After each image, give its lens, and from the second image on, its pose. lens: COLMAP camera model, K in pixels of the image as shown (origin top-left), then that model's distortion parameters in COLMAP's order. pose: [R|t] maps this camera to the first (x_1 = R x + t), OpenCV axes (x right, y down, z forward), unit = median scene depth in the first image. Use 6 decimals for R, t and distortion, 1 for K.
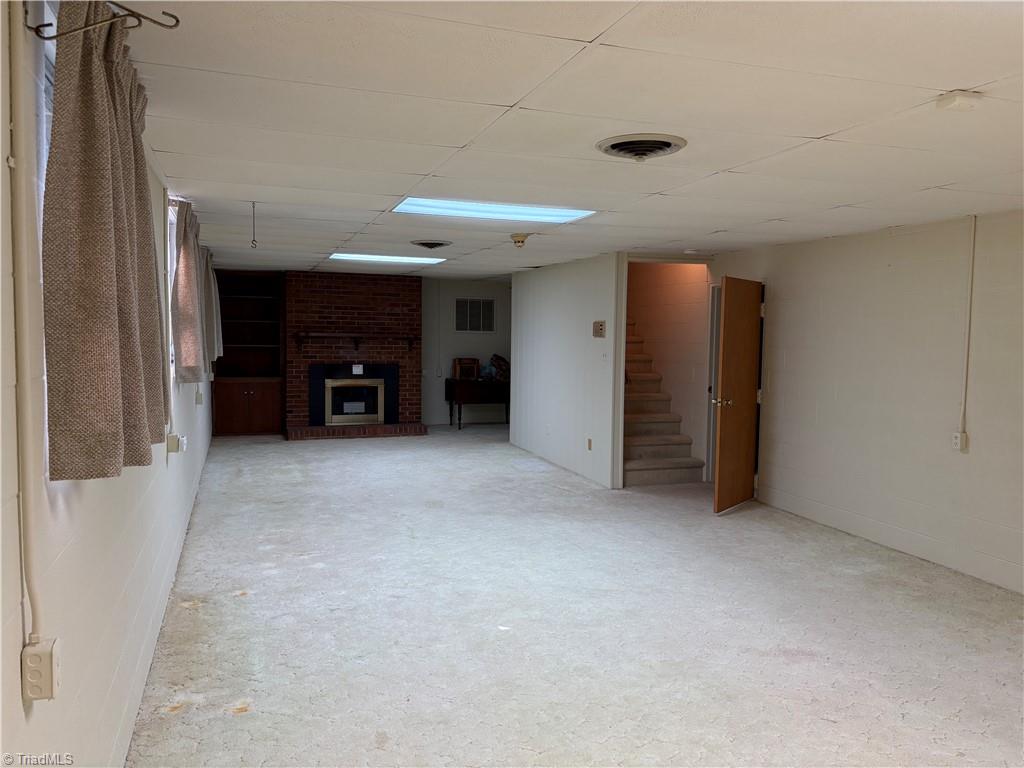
lens RADIAL K [[770.8, 0, 512.0], [0, 770.8, 384.0], [0, 0, 1]] dist [0.017729, -0.001974]
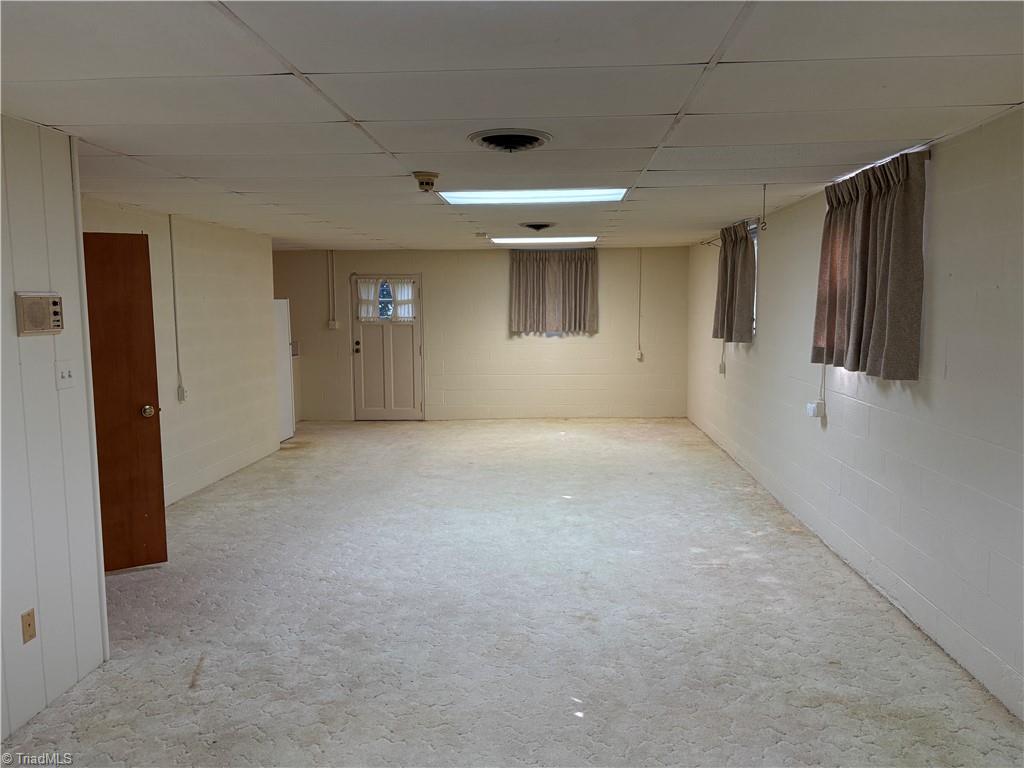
lens RADIAL K [[770.8, 0, 512.0], [0, 770.8, 384.0], [0, 0, 1]] dist [0.017729, -0.001974]
pose [[-0.921827, -0.050422, 0.384308, -0.395455], [0.021019, 0.983541, 0.179460, -0.155309], [-0.387031, 0.173509, -0.905595, 1.926034]]
